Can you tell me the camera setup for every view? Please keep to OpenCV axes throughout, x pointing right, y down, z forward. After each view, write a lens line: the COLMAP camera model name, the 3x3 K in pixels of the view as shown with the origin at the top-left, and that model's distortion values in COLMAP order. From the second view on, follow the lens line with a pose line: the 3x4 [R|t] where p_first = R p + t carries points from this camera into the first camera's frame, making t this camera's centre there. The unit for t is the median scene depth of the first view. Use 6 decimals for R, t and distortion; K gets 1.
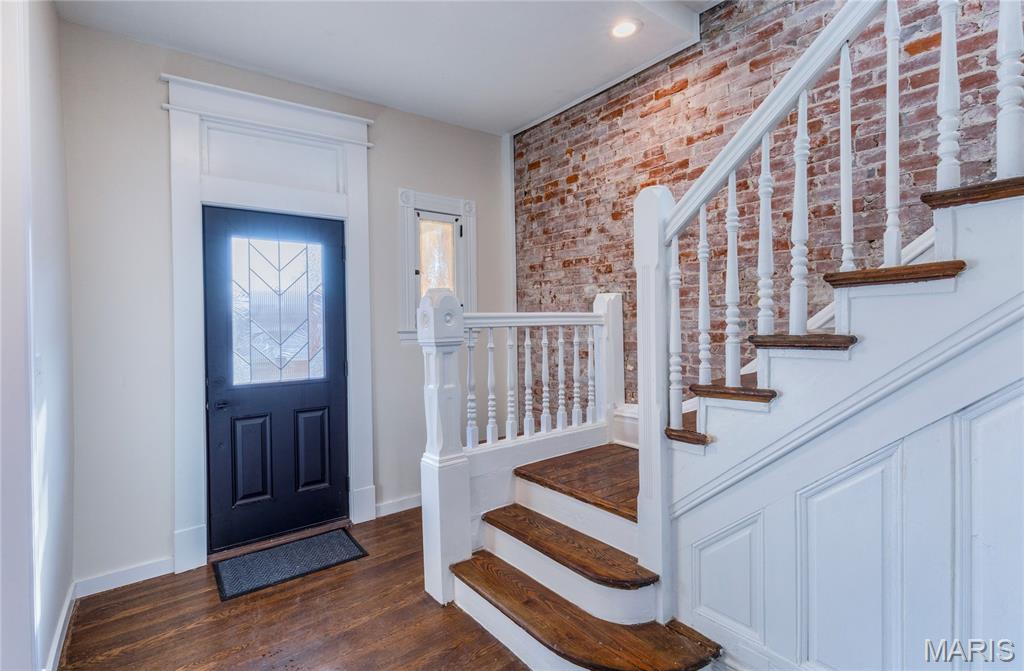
lens RADIAL K [[466.4, 0, 509.8], [0, 466.4, 326.2], [0, 0, 1]] dist [0.004951, -0.001814]
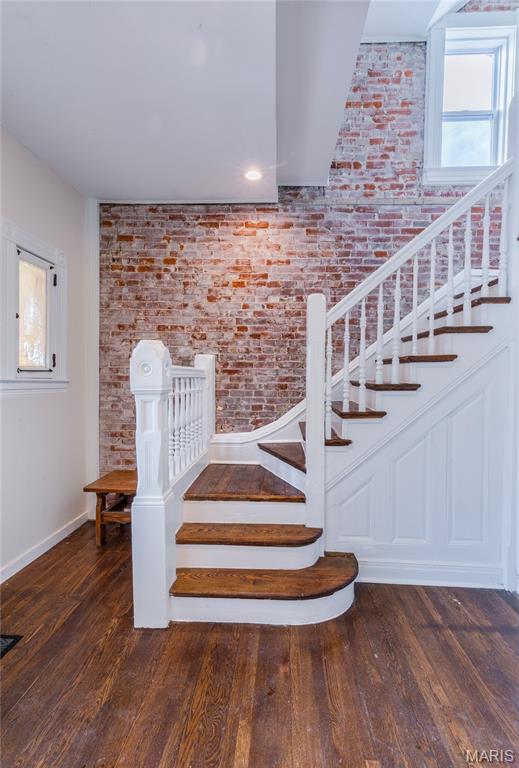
lens RADIAL K [[347.3, 0, 261.8], [0, 347.3, 385.0], [0, 0, 1]] dist [0.007559, -0.000598]
pose [[0.647217, 0.005083, 0.762289, -0.471259], [-0.013083, 0.999905, 0.004440, 0.011722], [-0.762193, -0.012846, 0.647222, 0.225607]]
